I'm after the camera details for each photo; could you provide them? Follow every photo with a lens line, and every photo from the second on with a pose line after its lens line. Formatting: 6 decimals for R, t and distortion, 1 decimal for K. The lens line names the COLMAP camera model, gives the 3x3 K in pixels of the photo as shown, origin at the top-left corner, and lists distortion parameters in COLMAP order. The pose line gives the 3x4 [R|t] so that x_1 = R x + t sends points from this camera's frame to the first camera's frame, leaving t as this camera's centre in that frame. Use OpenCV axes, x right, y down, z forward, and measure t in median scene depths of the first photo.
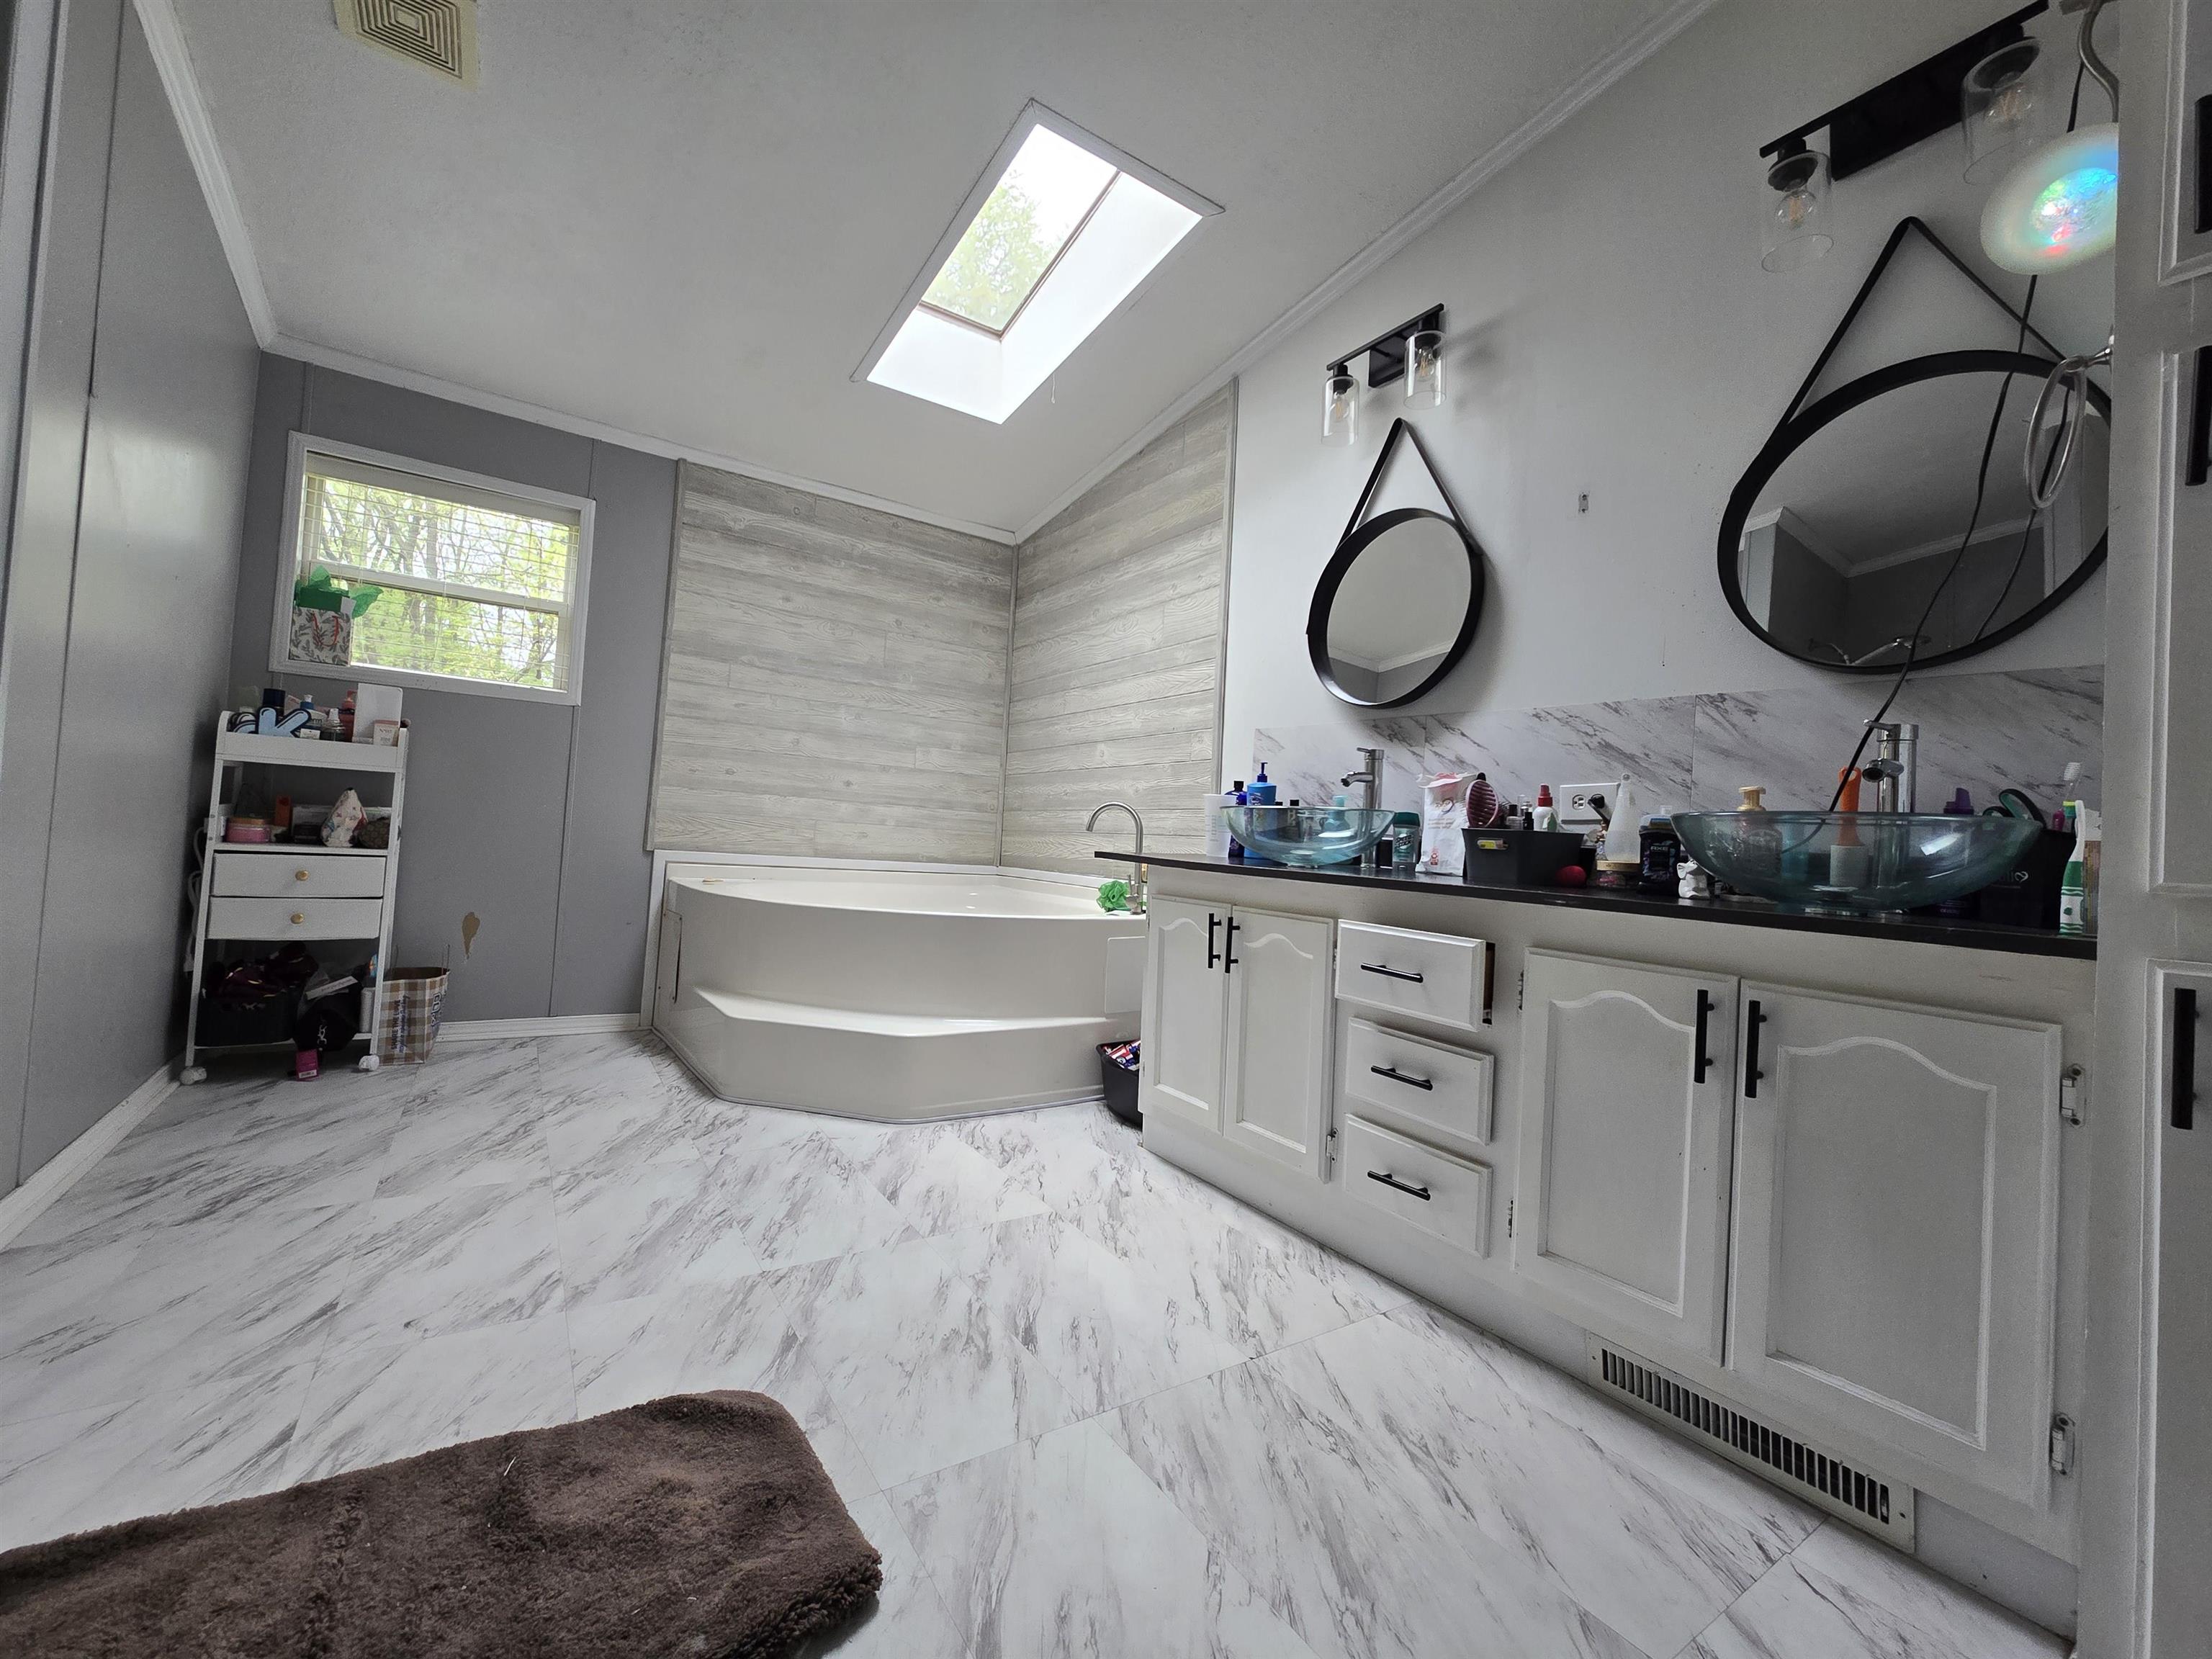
lens RADIAL K [[913.3, 0, 1096.4], [0, 913.3, 820.4], [0, 0, 1]] dist [0.000448, -0.000672]
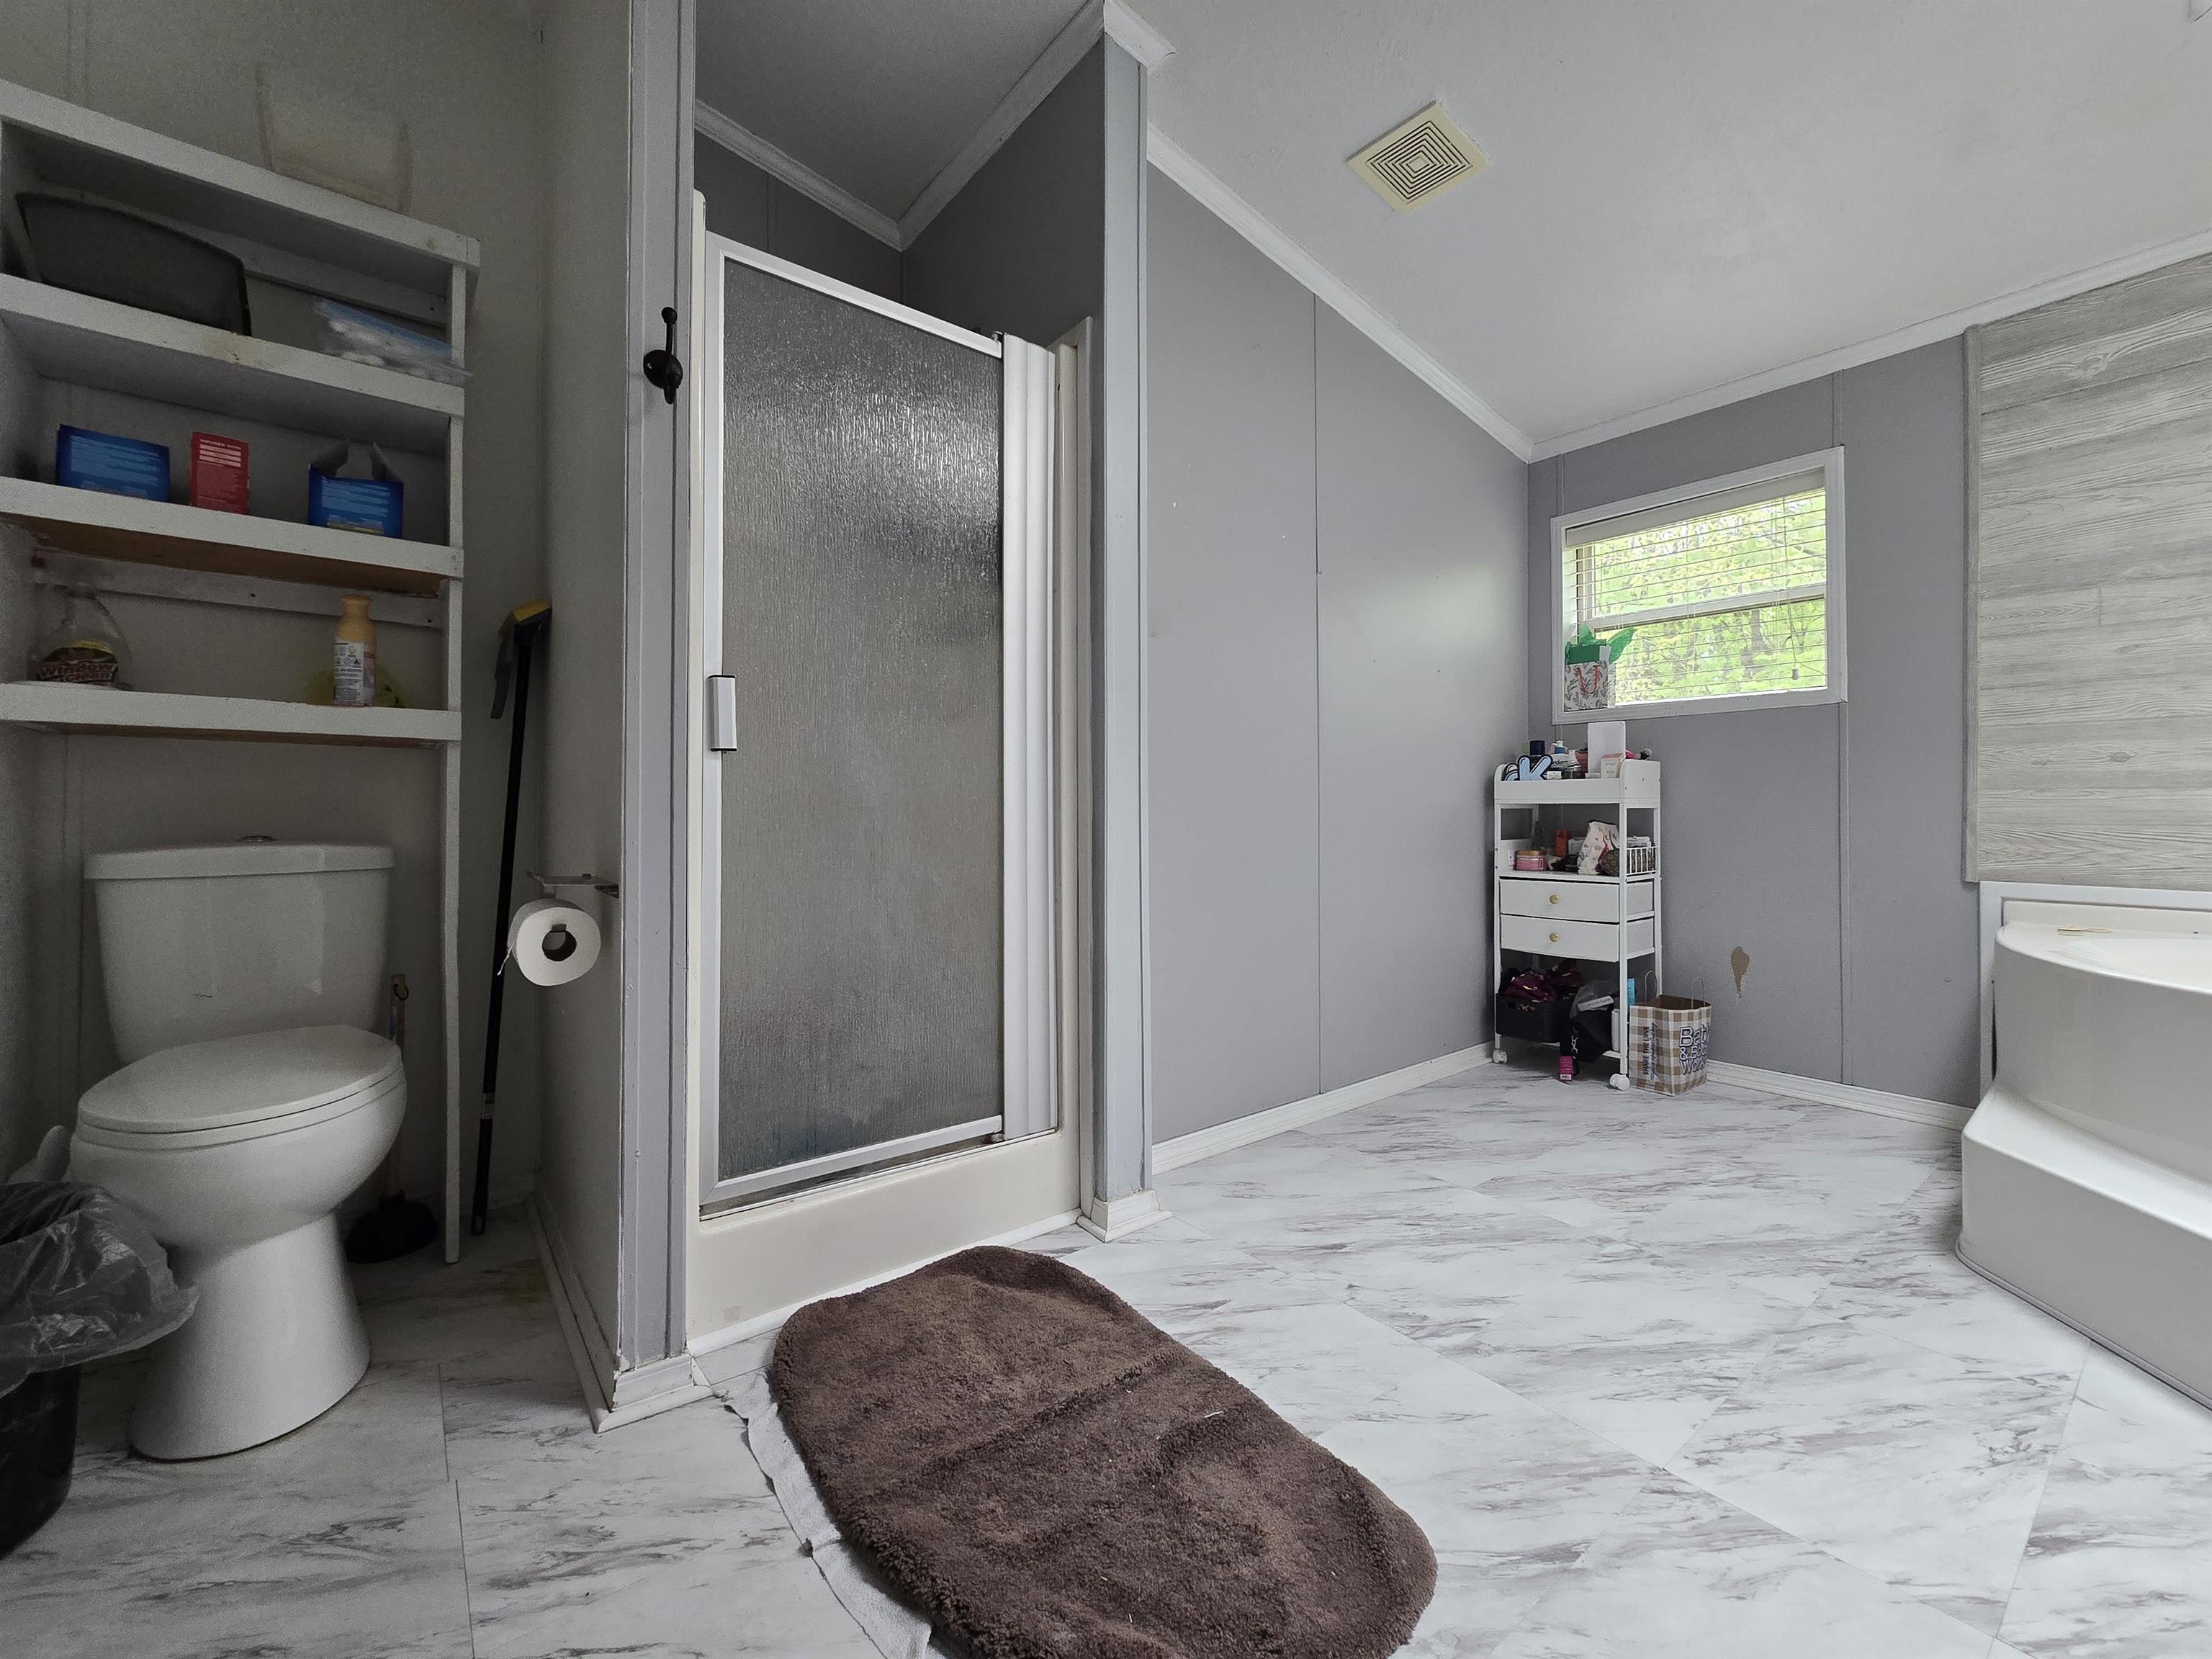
lens RADIAL K [[913.3, 0, 1098.5], [0, 913.3, 816.8], [0, 0, 1]] dist [0.000448, -0.000672]
pose [[0.067084, -0.060972, -0.995883, 0.242109], [0.022410, 0.997971, -0.059590, 0.012750], [0.997496, -0.018320, 0.068314, 0.363175]]
